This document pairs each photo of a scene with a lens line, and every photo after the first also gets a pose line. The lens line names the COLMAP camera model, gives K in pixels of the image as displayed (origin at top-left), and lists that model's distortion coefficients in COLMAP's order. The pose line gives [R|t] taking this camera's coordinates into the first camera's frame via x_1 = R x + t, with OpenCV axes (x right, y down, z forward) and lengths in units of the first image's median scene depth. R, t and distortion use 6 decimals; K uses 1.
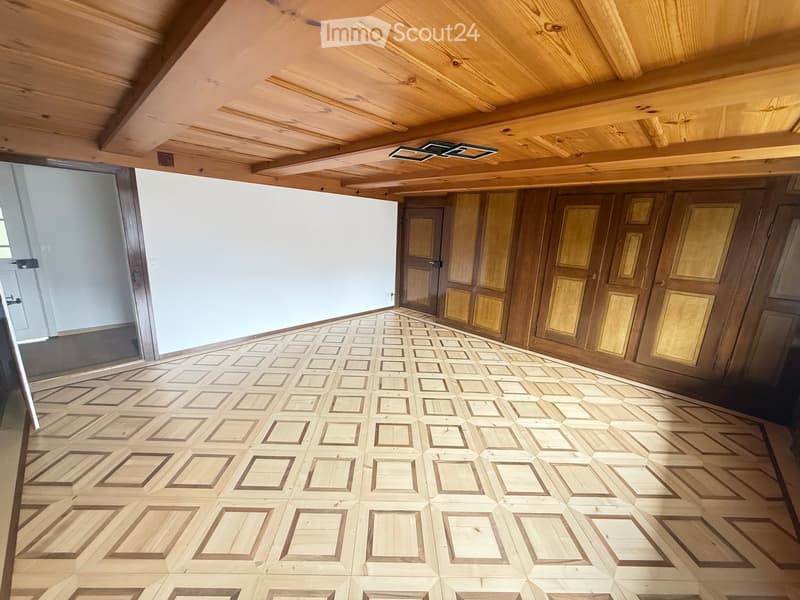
lens RADIAL K [[319.0, 0, 396.4], [0, 319.0, 300.5], [0, 0, 1]] dist [-0.002278, -0.000337]
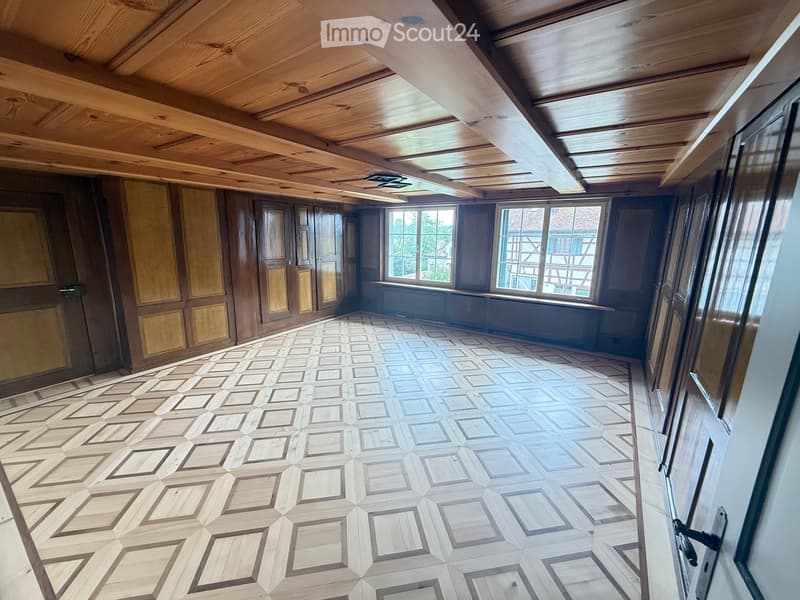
lens RADIAL K [[319.0, 0, 397.6], [0, 319.0, 299.9], [0, 0, 1]] dist [-0.002278, -0.000337]
pose [[-0.169879, -0.246185, 0.954219, -0.664254], [0.199580, 0.939633, 0.277953, -0.174534], [-0.965043, 0.237661, -0.110491, 0.603143]]
